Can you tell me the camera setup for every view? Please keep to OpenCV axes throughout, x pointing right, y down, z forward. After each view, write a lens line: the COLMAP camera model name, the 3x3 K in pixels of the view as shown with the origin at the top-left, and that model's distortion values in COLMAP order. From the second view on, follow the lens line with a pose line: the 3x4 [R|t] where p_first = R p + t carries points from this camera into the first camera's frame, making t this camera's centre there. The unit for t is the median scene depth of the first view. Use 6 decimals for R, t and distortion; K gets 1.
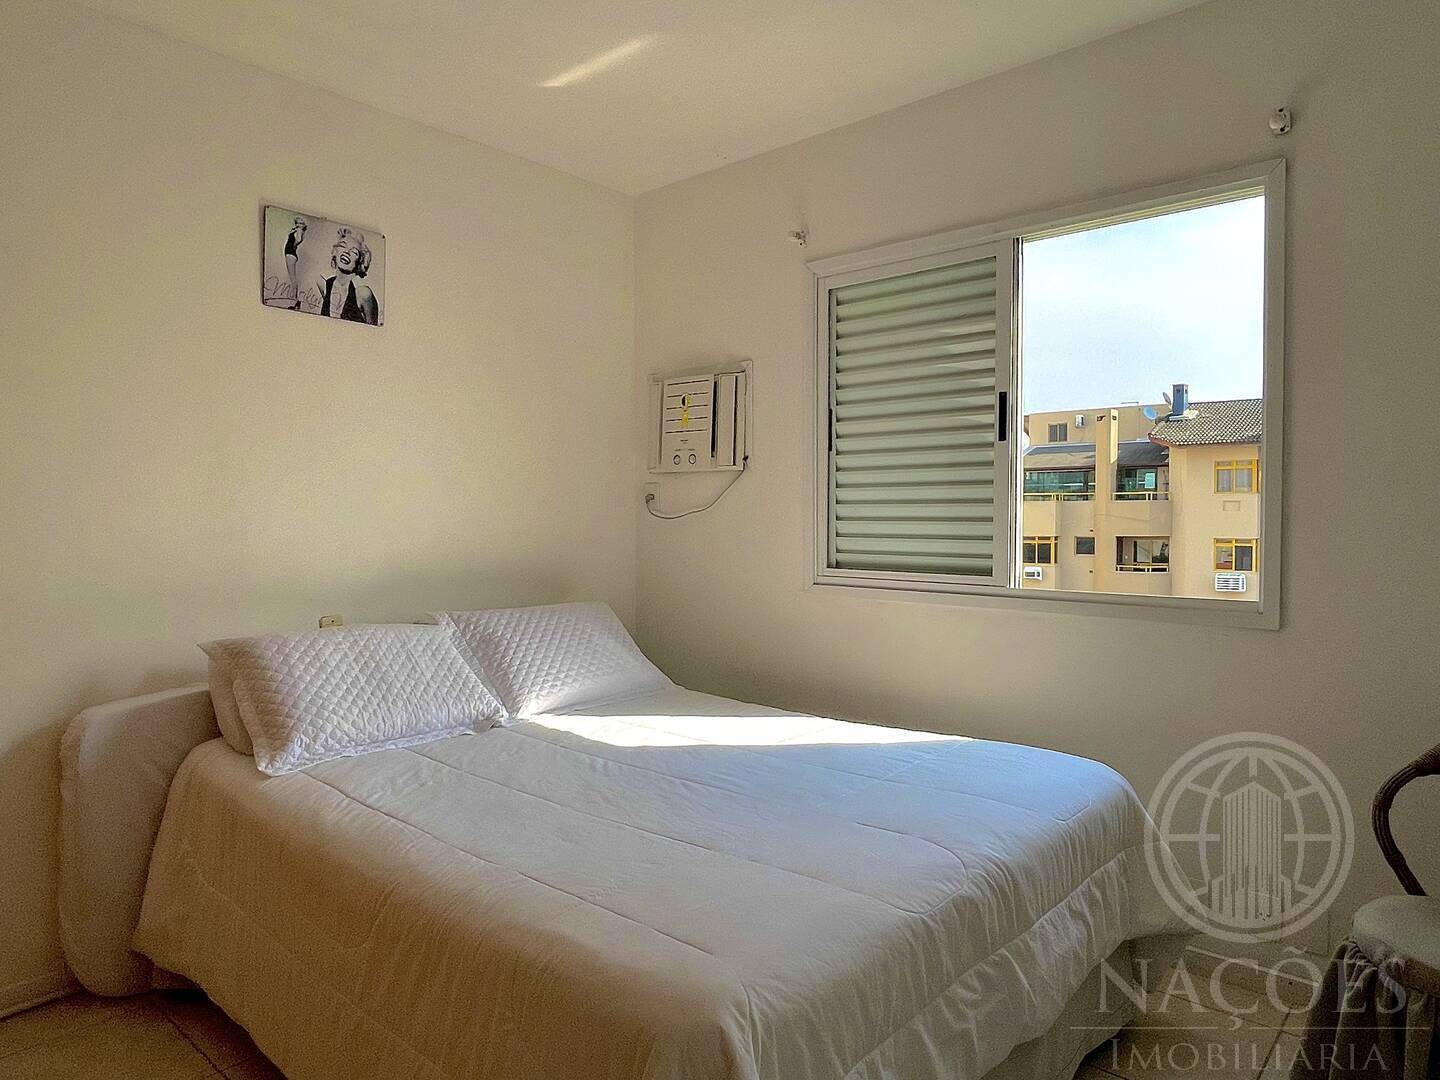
lens RADIAL K [[907.0, 0, 706.6], [0, 907.0, 549.5], [0, 0, 1]] dist [0.006244, 0.002511]
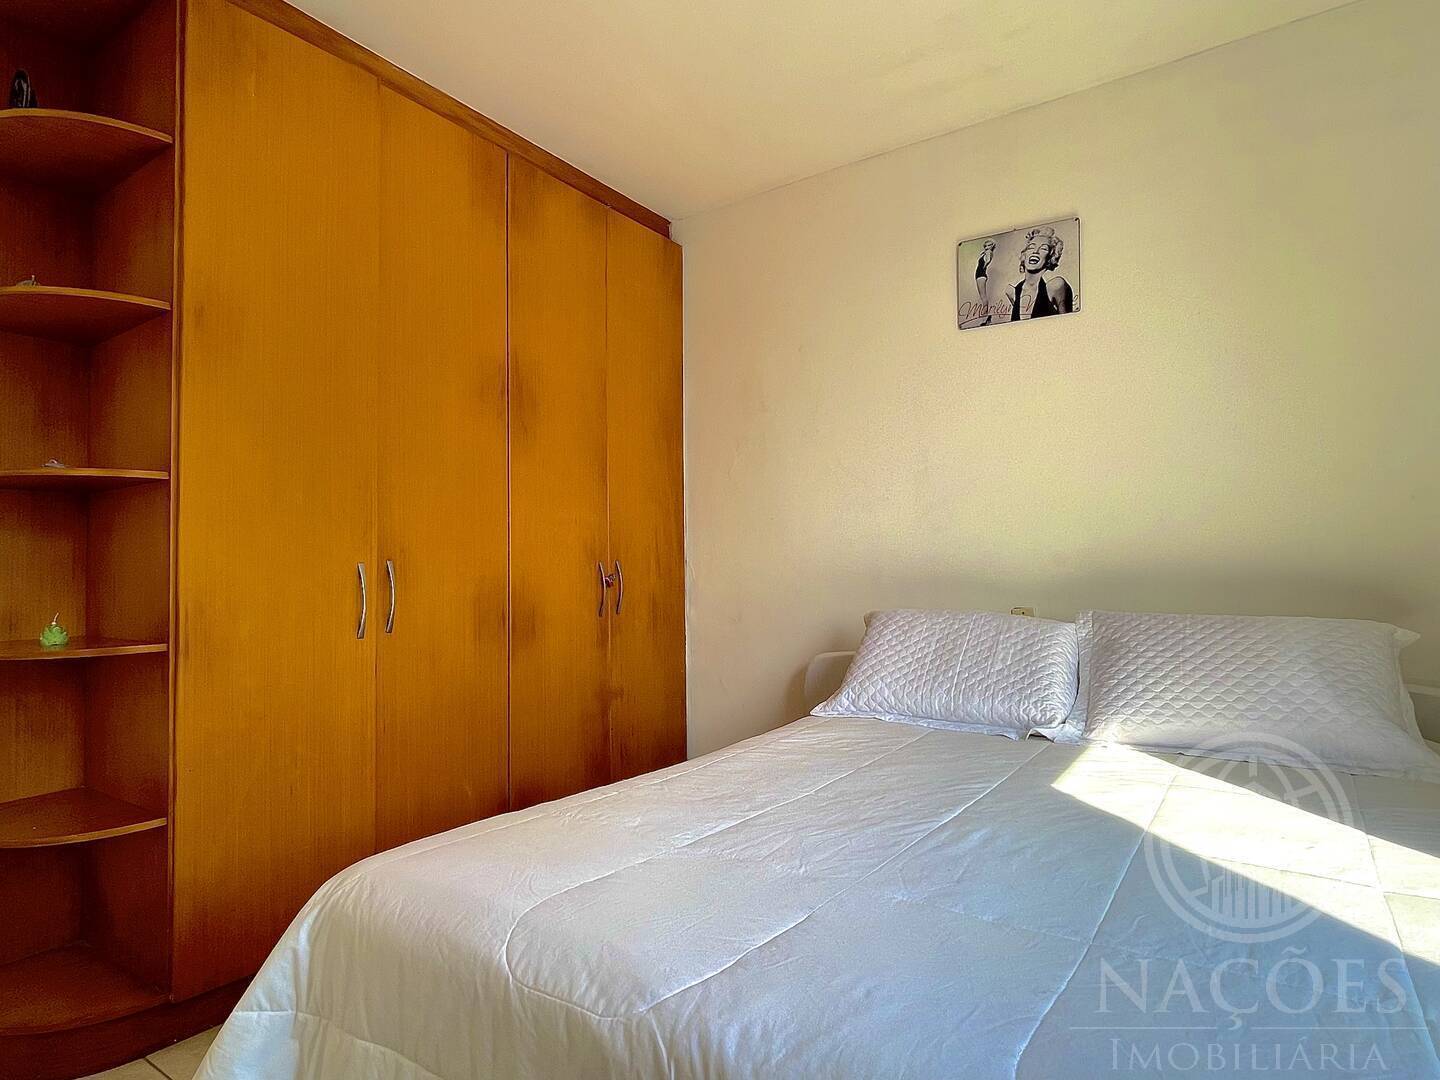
lens RADIAL K [[807.4, 0, 721.1], [0, 807.4, 546.5], [0, 0, 1]] dist [0.000130, -0.000264]
pose [[0.127758, -0.021472, -0.991573, 0.475374], [-0.030980, 0.999191, -0.025628, 0.040501], [0.991321, 0.033993, 0.126989, 0.570437]]
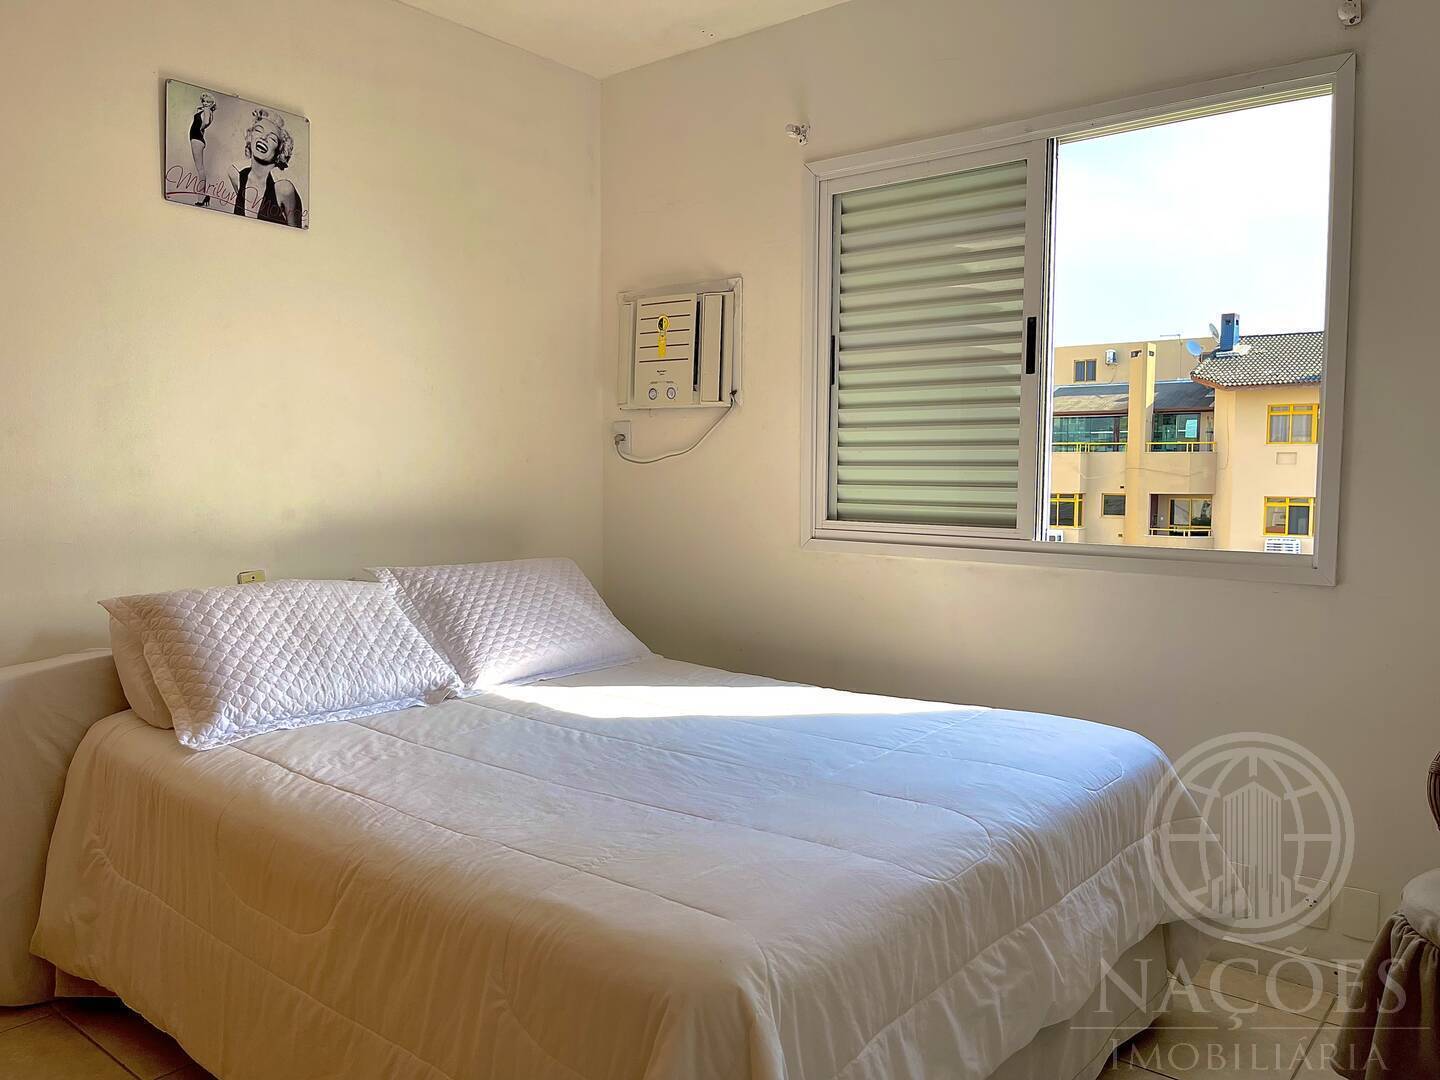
lens RADIAL K [[1085.6, 0, 715.3], [0, 1085.6, 551.1], [0, 0, 1]] dist [0.047319, -0.032774]
pose [[0.998963, 0.003069, 0.045430, -0.025787], [-0.004852, 0.999220, 0.039194, 0.012207], [-0.045275, -0.039374, 0.998198, -0.046935]]
